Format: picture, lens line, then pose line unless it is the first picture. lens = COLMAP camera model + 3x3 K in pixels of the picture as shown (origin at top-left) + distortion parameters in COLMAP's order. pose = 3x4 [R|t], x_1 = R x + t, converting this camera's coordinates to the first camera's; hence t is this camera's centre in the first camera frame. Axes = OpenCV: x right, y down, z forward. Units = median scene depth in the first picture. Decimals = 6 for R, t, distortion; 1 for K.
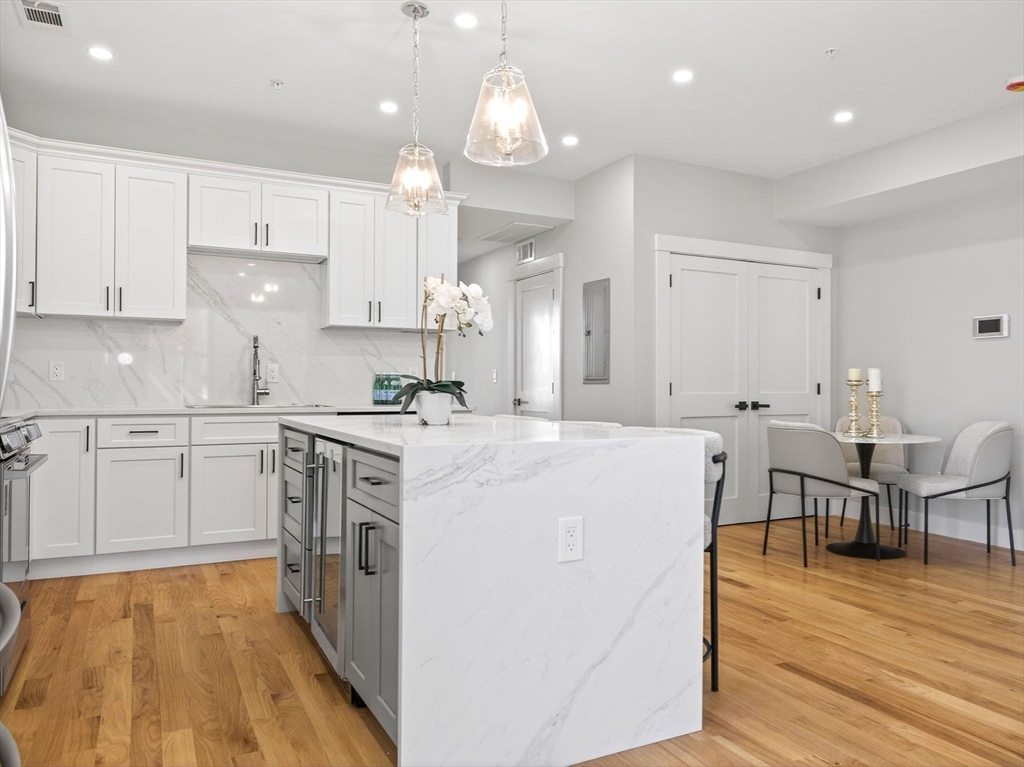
lens RADIAL K [[762.0, 0, 558.4], [0, 762.0, 382.1], [0, 0, 1]] dist [0.000506, 0.004306]
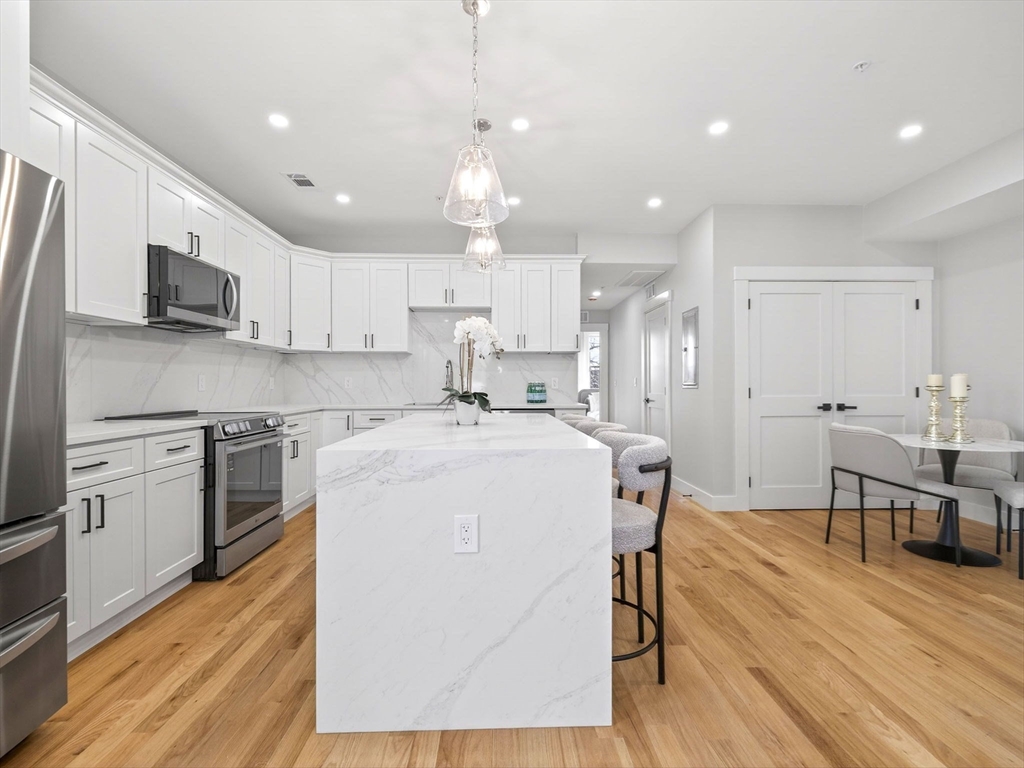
lens RADIAL K [[480.5, 0, 512.0], [0, 480.5, 384.0], [0, 0, 1]] dist [0.005480, -0.000909]
pose [[0.891923, -0.006879, -0.452135, 0.180247], [0.007796, 0.999970, 0.000166, -0.009701], [0.452120, -0.003673, 0.891950, 0.166185]]
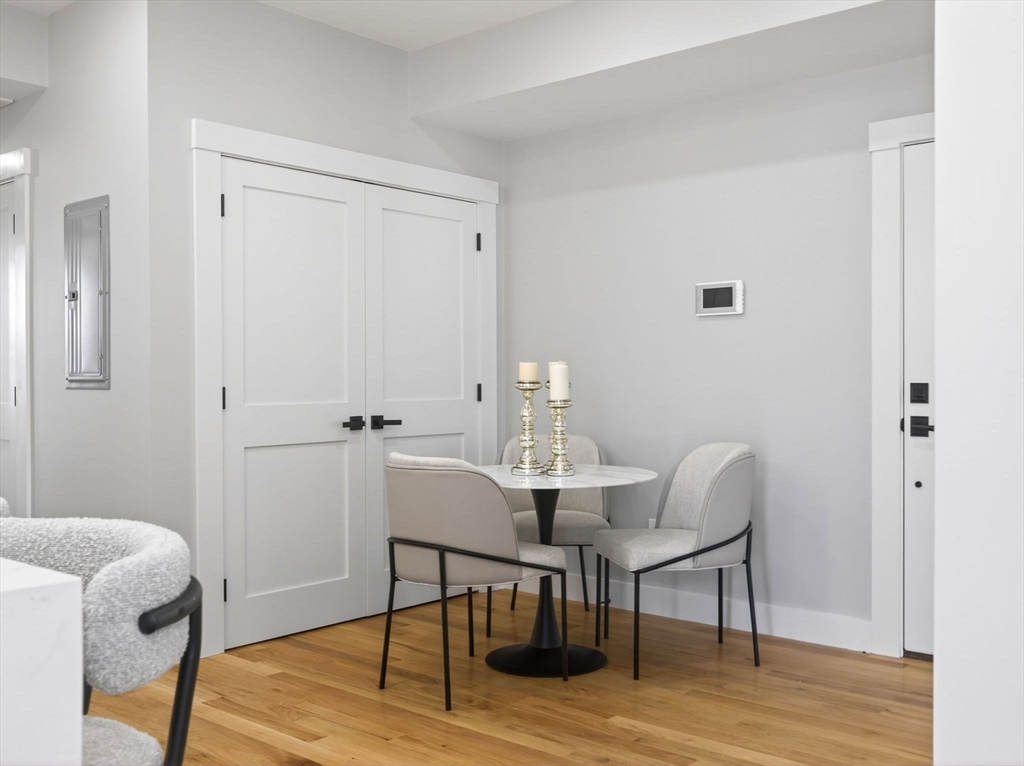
lens RADIAL K [[1026.1, 0, 539.1], [0, 1026.1, 384.2], [0, 0, 1]] dist [-0.004758, 0.016290]
pose [[0.933137, -0.009221, 0.359402, 0.106353], [0.005359, 0.999917, 0.011739, -0.010135], [-0.359481, -0.009028, 0.933109, 0.242308]]
